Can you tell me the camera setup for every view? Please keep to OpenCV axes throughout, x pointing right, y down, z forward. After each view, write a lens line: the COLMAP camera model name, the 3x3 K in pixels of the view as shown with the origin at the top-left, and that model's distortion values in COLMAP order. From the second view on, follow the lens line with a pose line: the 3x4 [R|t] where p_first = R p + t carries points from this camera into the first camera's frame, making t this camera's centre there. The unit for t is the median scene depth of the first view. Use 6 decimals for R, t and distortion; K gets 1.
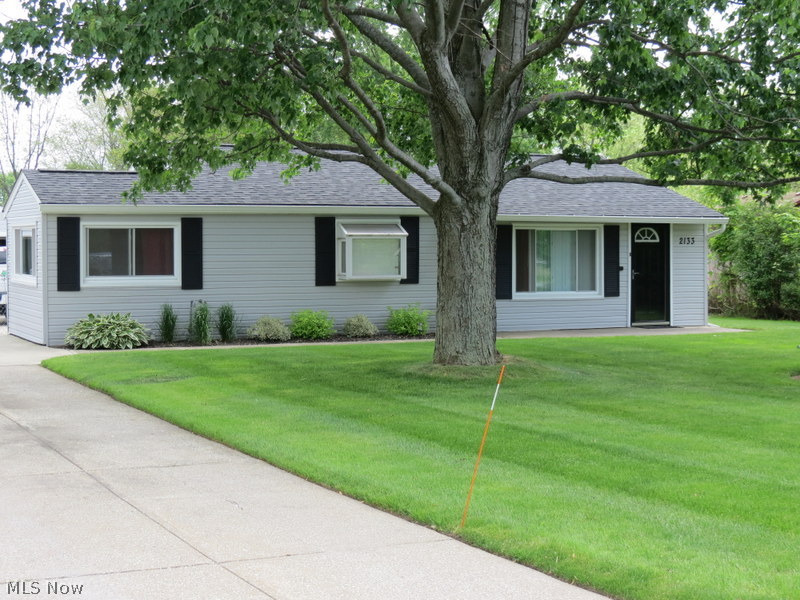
lens RADIAL K [[1389.4, 0, 400.0], [0, 1389.4, 300.0], [0, 0, 1]] dist [-0.014731, -0.025217]
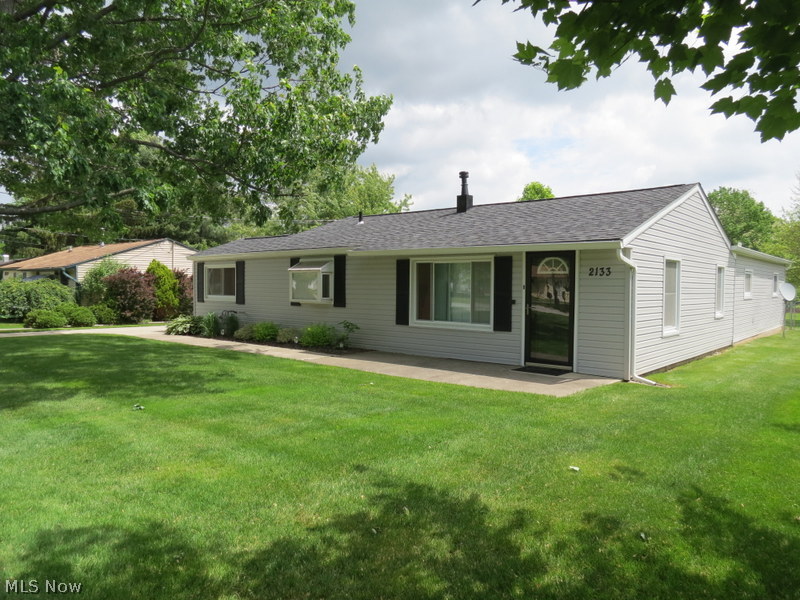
lens RADIAL K [[583.6, 0, 400.0], [0, 583.6, 300.0], [0, 0, 1]] dist [-0.002361, -0.001072]
pose [[0.410567, 0.042509, -0.910839, 0.488012], [-0.020126, 0.999092, 0.037556, -0.037652], [0.911608, 0.002912, 0.411050, 0.775090]]
